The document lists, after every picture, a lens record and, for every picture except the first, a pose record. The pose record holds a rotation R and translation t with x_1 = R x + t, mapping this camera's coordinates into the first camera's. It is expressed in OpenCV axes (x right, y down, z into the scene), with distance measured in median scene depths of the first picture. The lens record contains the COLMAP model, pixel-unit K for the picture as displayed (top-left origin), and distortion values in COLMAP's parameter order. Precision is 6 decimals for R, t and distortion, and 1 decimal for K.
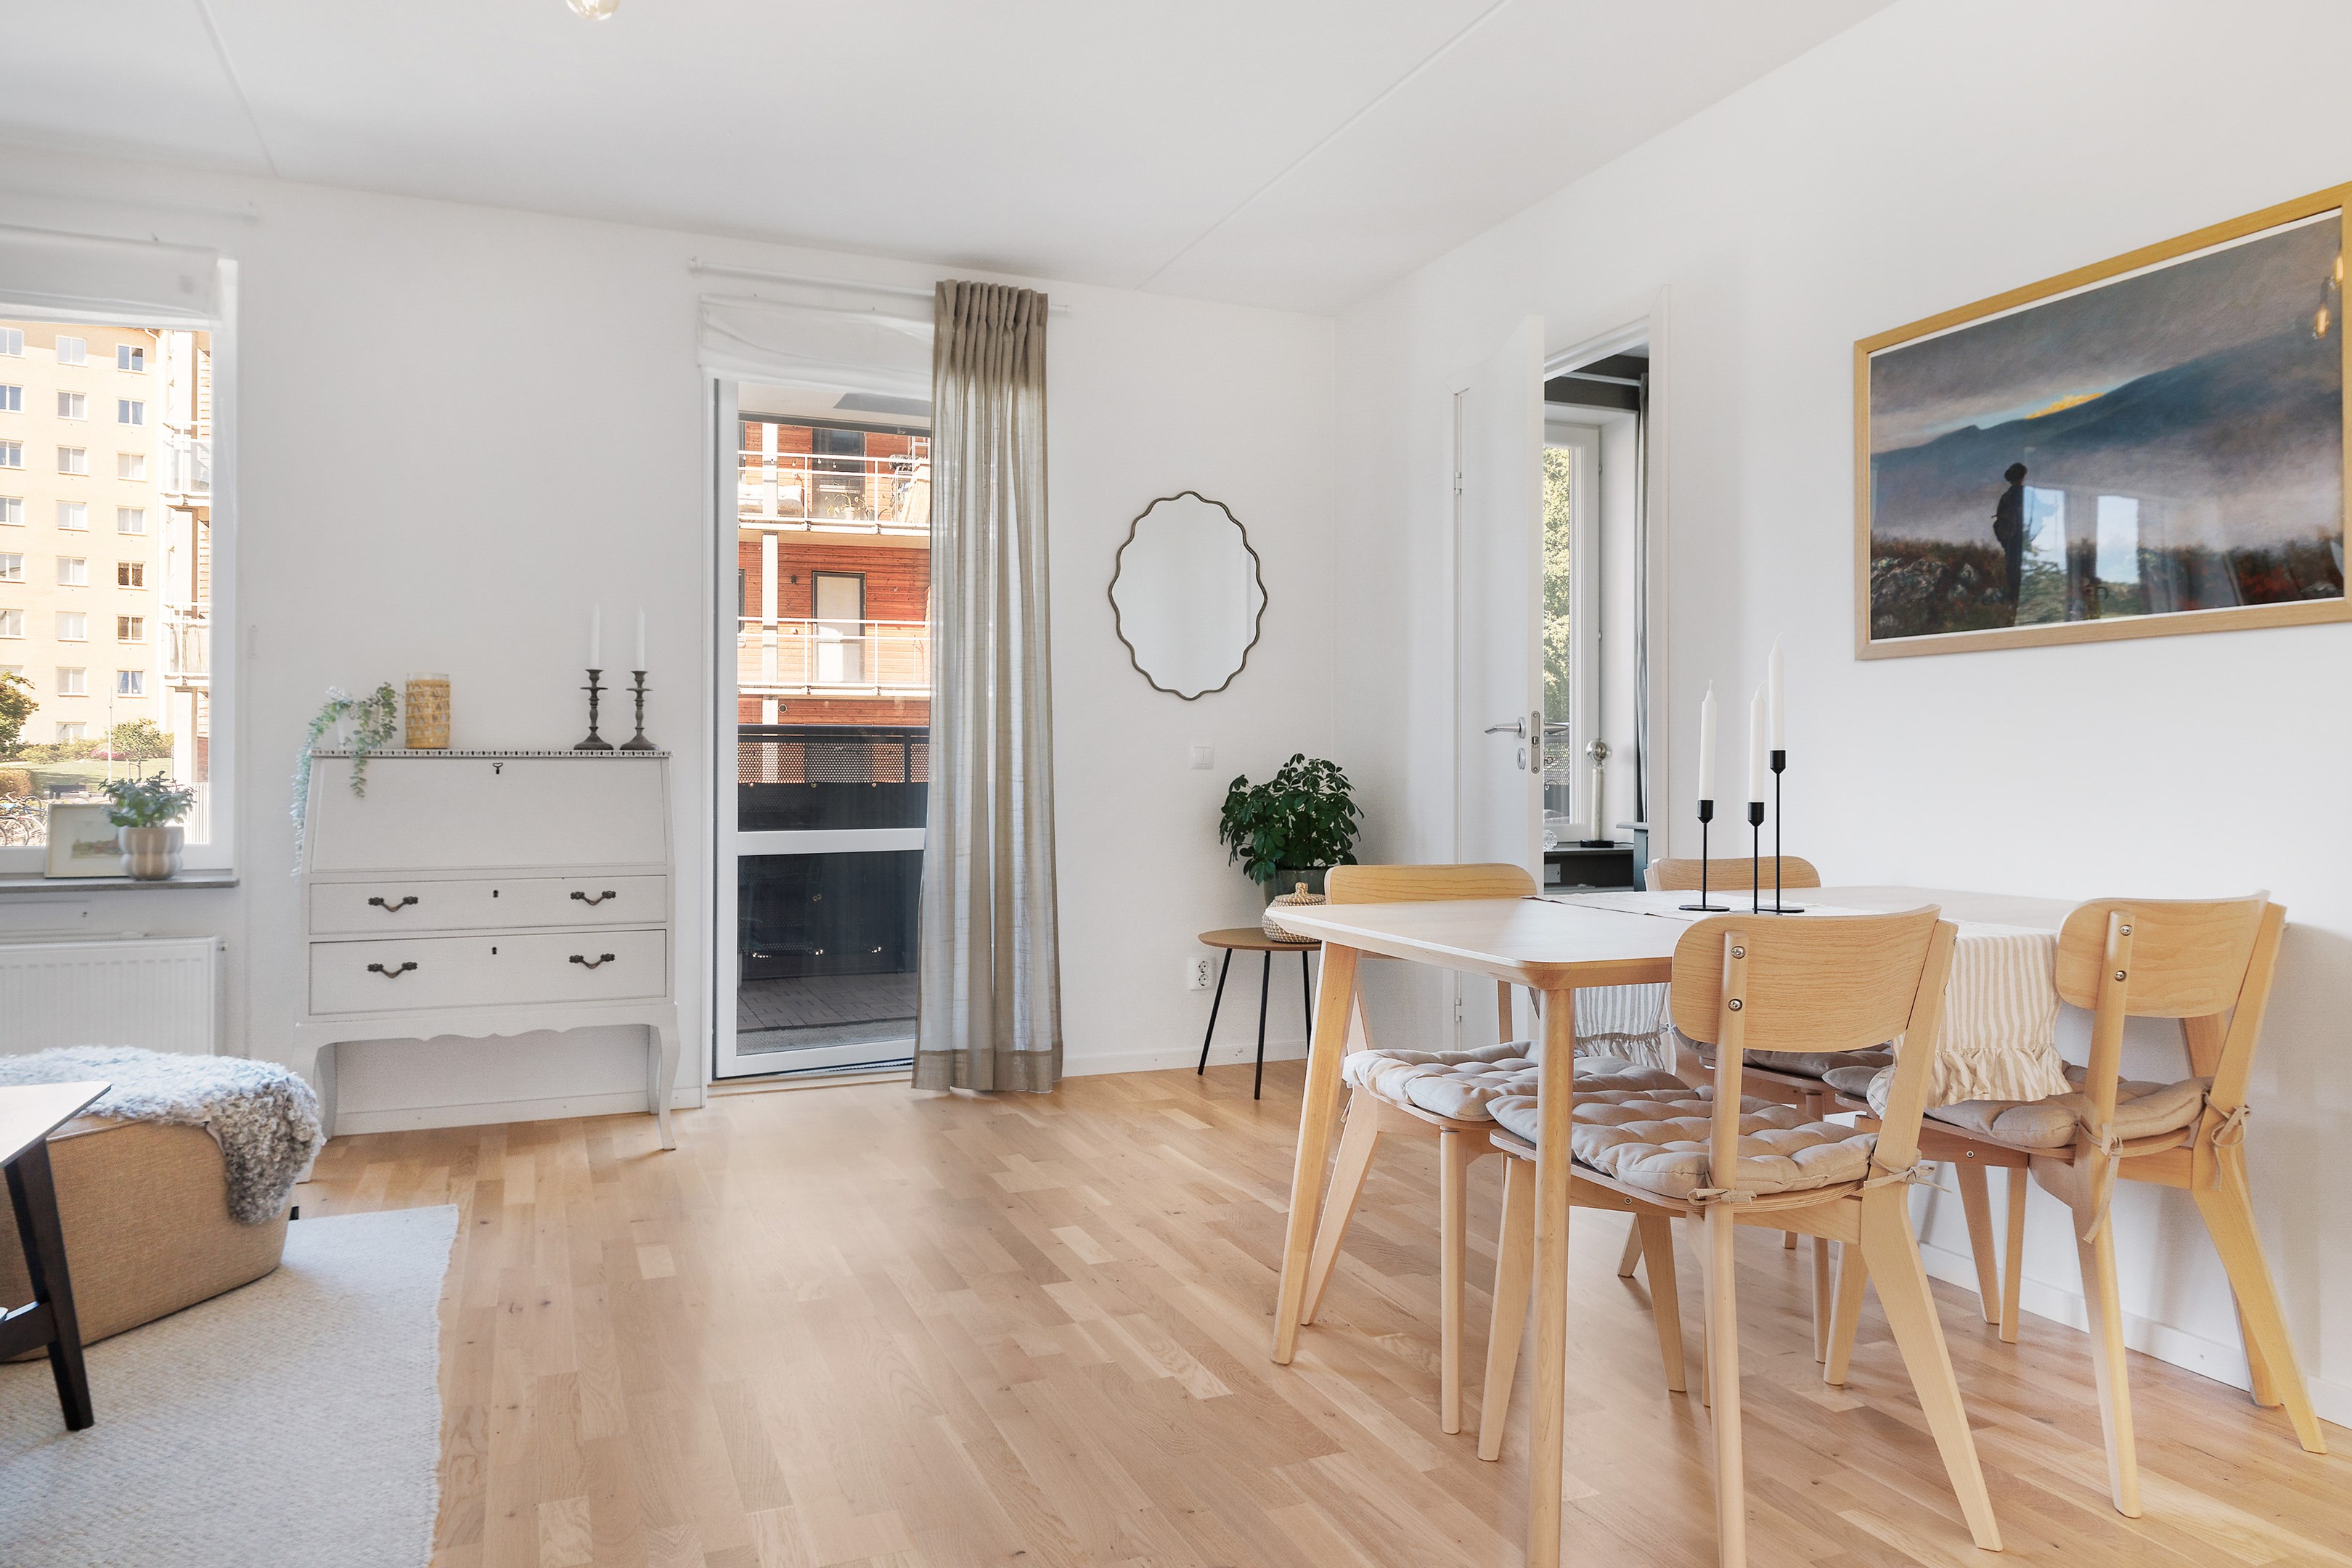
lens RADIAL K [[1517.1, 0, 1164.6], [0, 1517.1, 770.7], [0, 0, 1]] dist [-0.000237, -0.000392]
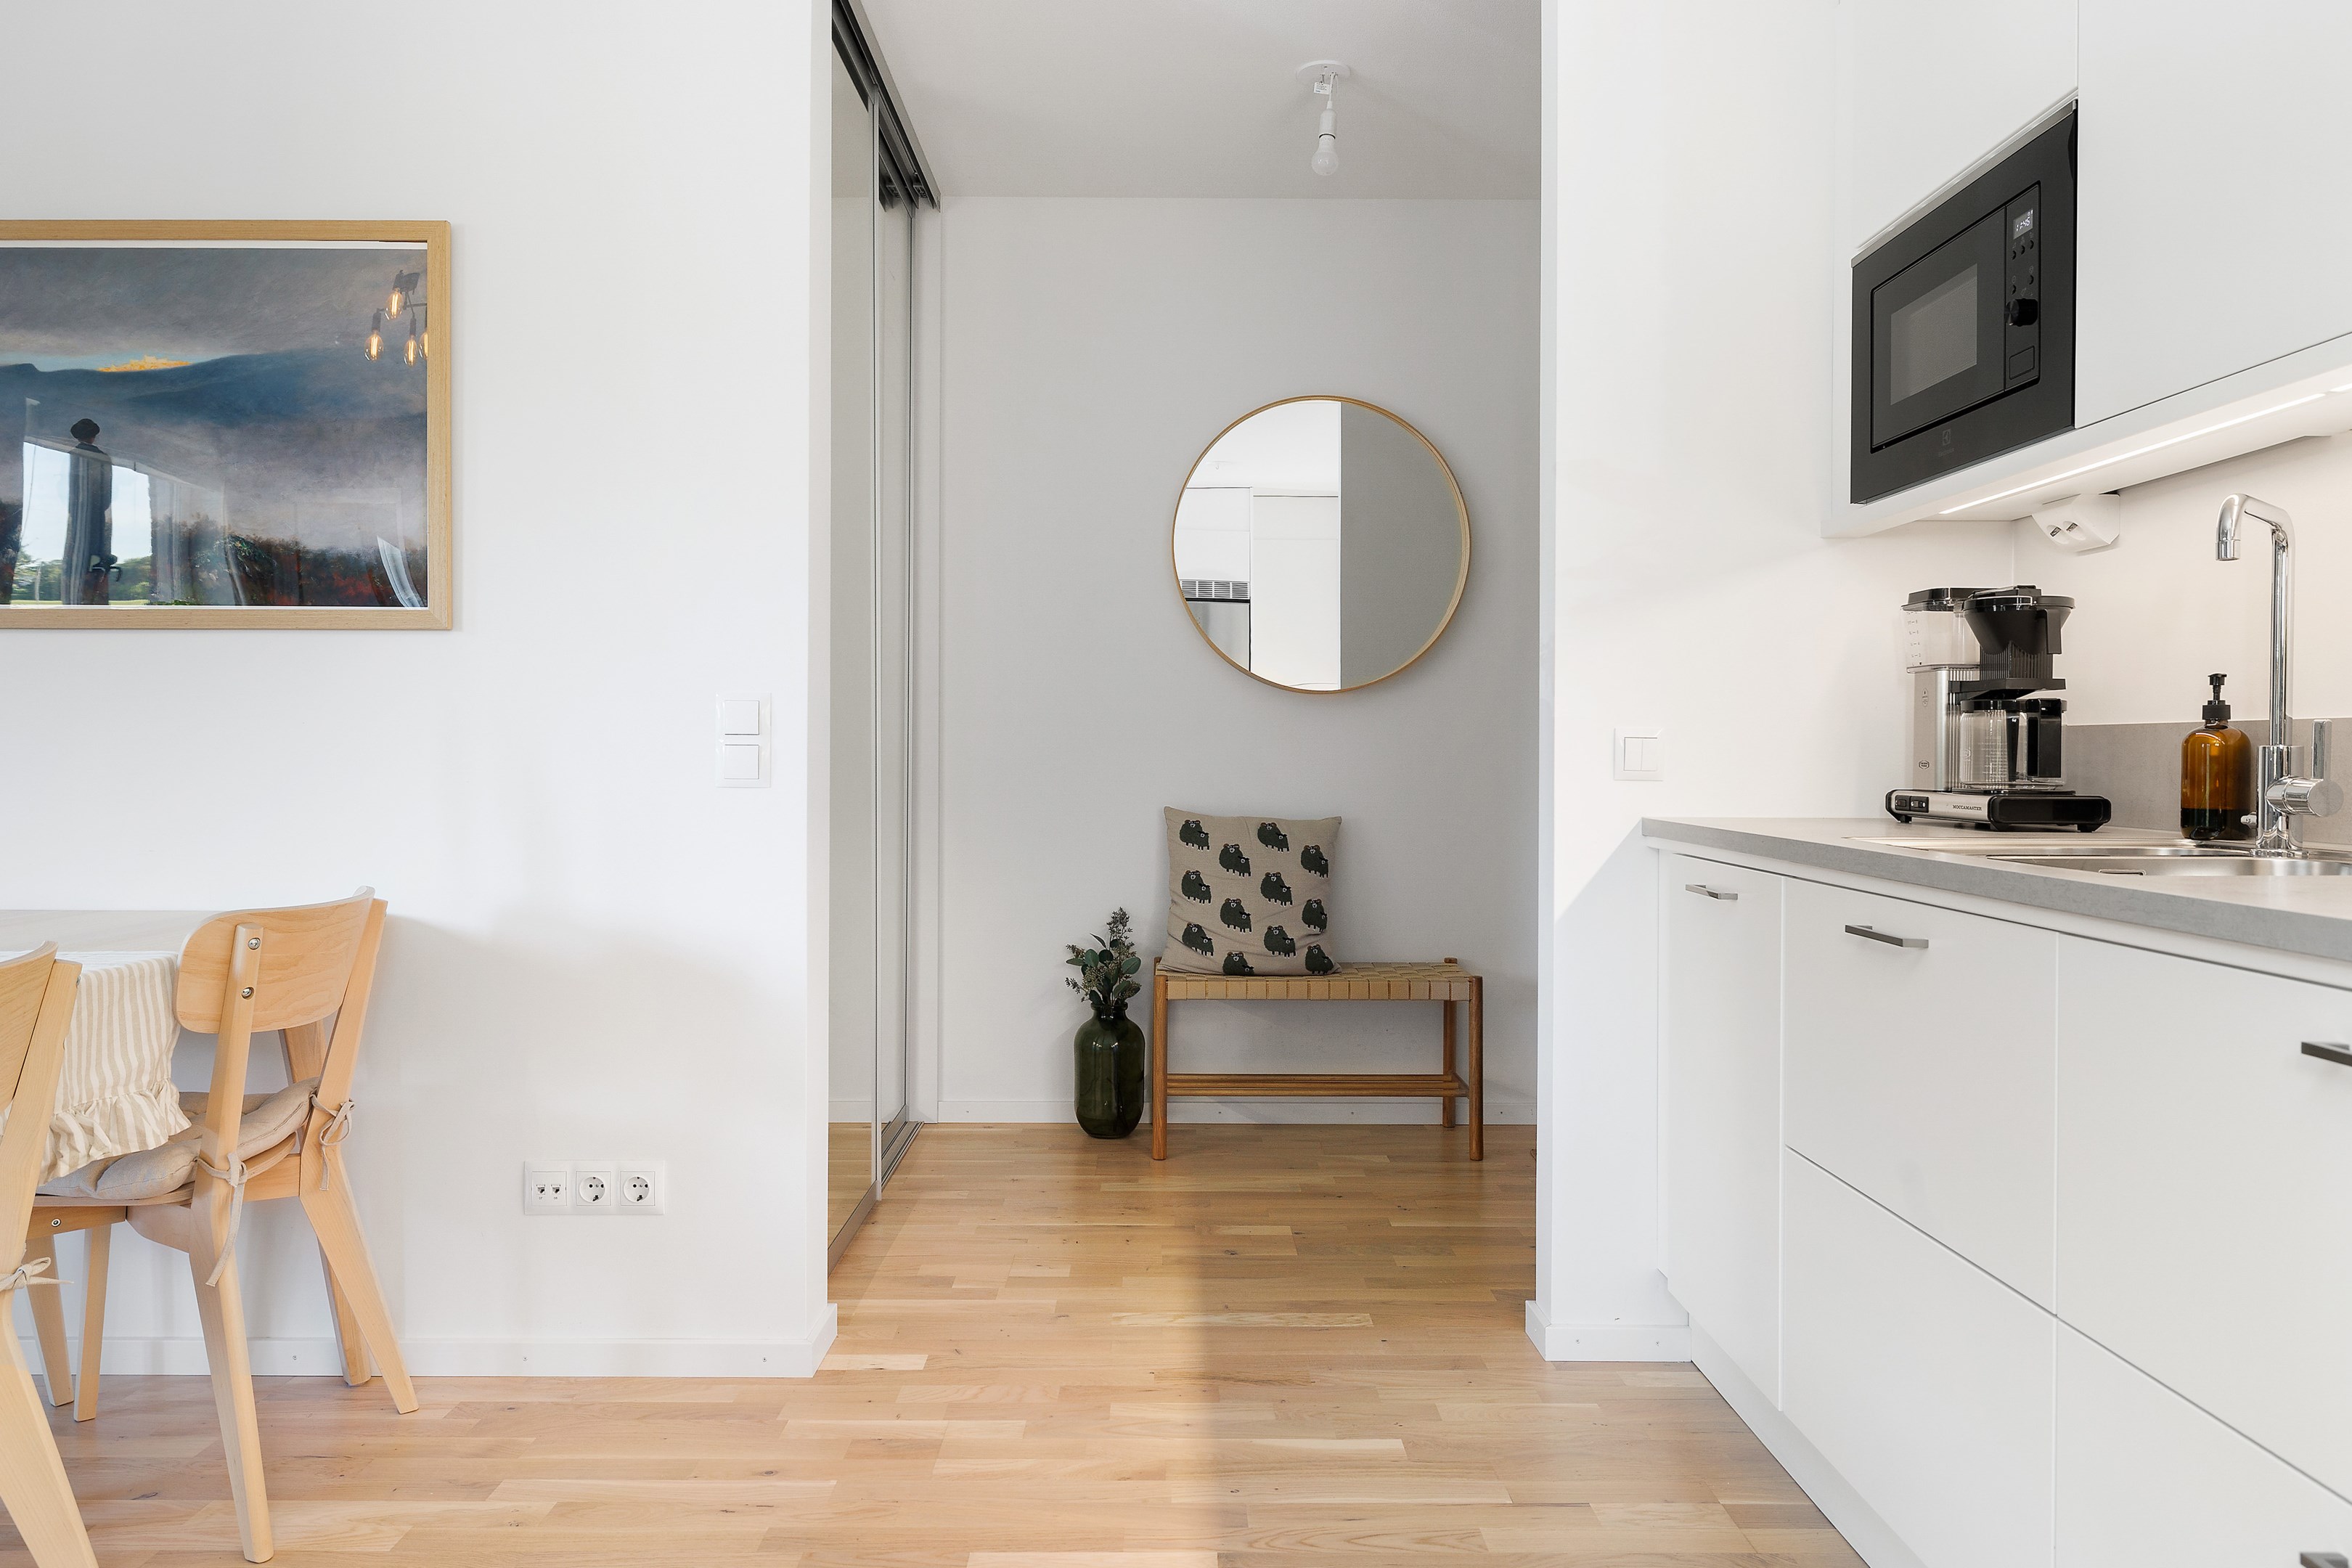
lens RADIAL K [[1517.1, 0, 1171.3], [0, 1517.1, 776.1], [0, 0, 1]] dist [-0.000237, -0.000392]
pose [[0.382992, -0.011729, 0.923677, -0.012909], [-0.000047, 0.999919, 0.012716, -0.008852], [-0.923752, -0.004913, 0.382961, 0.100358]]
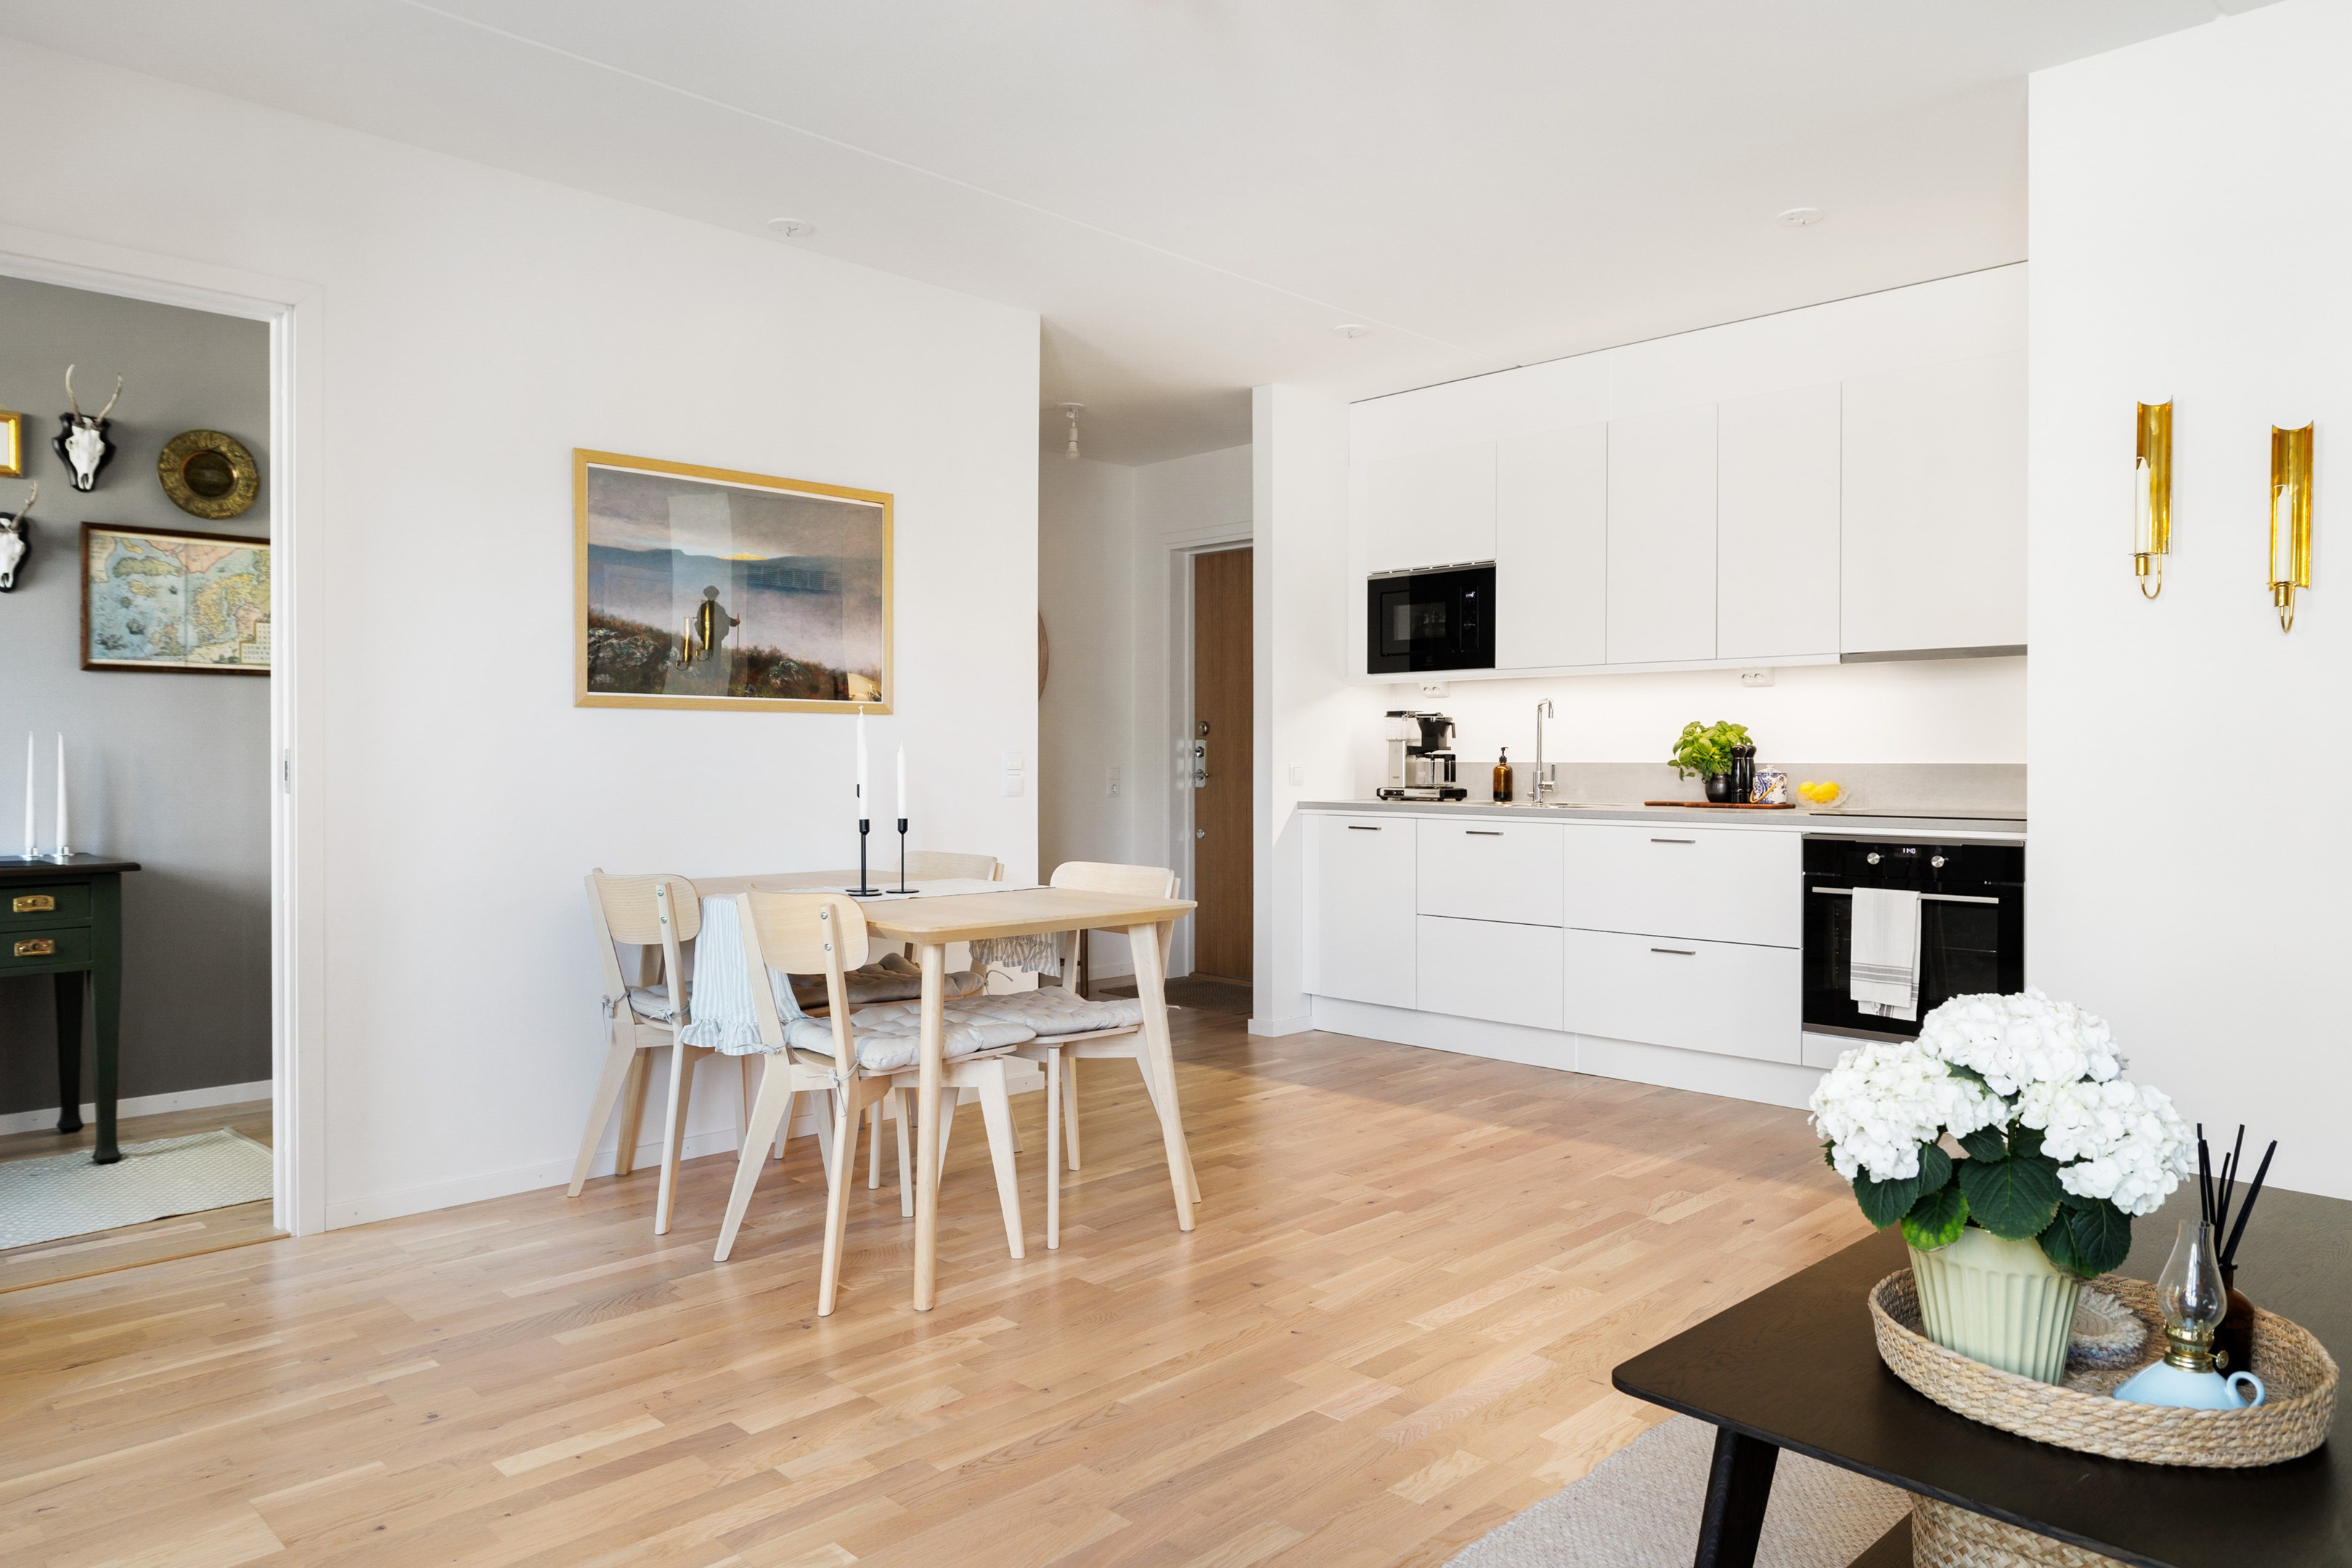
lens RADIAL K [[1517.1, 0, 1165.2], [0, 1517.1, 770.6], [0, 0, 1]] dist [-0.000237, -0.000392]
pose [[-0.368670, -0.007743, 0.929528, -1.163018], [0.003363, 0.999948, 0.009664, -0.042109], [-0.929554, 0.006689, -0.368624, 1.352616]]
